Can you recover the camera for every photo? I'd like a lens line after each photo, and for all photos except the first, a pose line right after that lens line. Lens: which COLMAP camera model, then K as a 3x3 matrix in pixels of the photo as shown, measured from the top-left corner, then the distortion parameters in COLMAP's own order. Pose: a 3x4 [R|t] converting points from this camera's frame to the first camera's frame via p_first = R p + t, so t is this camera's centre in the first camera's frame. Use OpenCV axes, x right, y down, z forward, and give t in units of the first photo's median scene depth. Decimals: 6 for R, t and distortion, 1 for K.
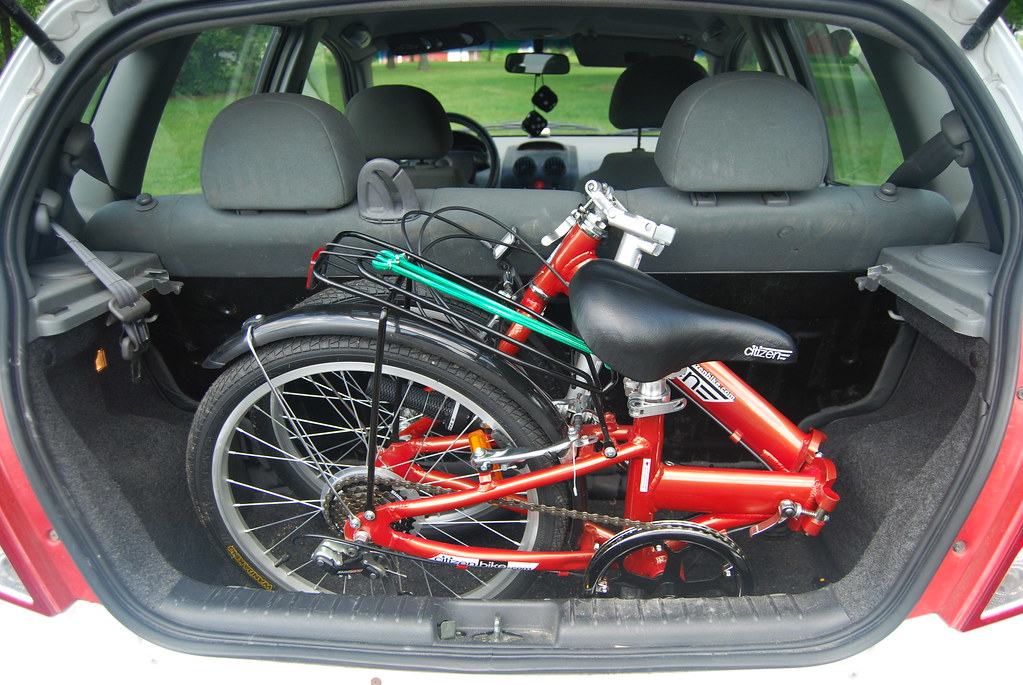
lens RADIAL K [[833.0, 0, 511.5], [0, 833.0, 342.5], [0, 0, 1]] dist [-0.059868, 0.003685]
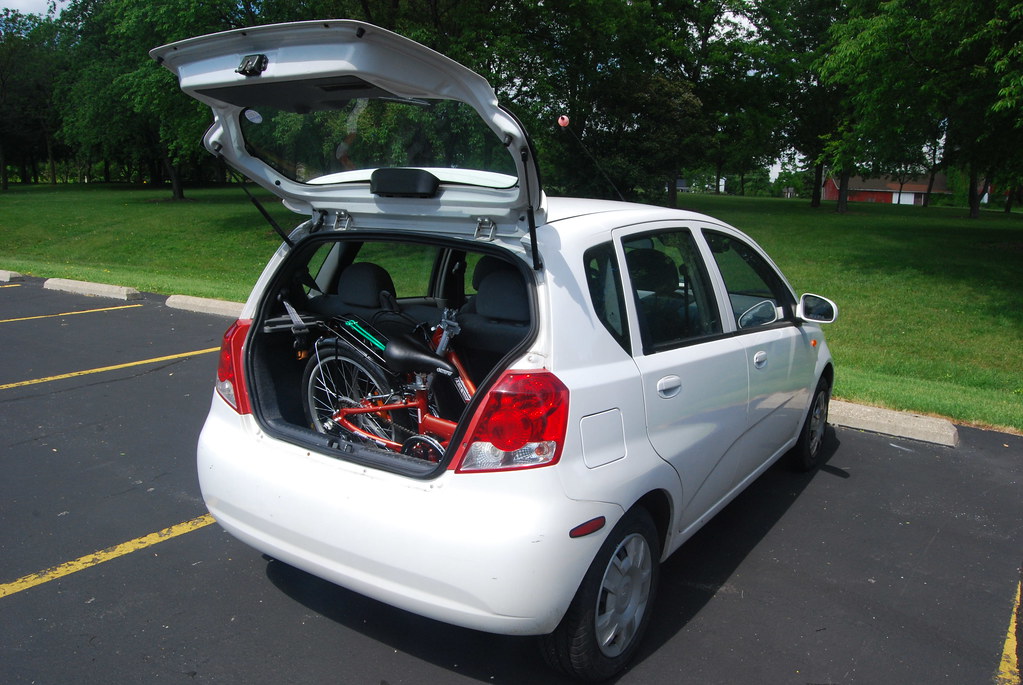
lens RADIAL K [[833.0, 0, 511.5], [0, 833.0, 342.5], [0, 0, 1]] dist [-0.059868, 0.003685]
pose [[0.844042, 0.132337, -0.519692, 1.805078], [-0.209902, 0.973283, -0.093064, 0.120501], [0.493491, 0.187634, 0.849270, -1.183348]]
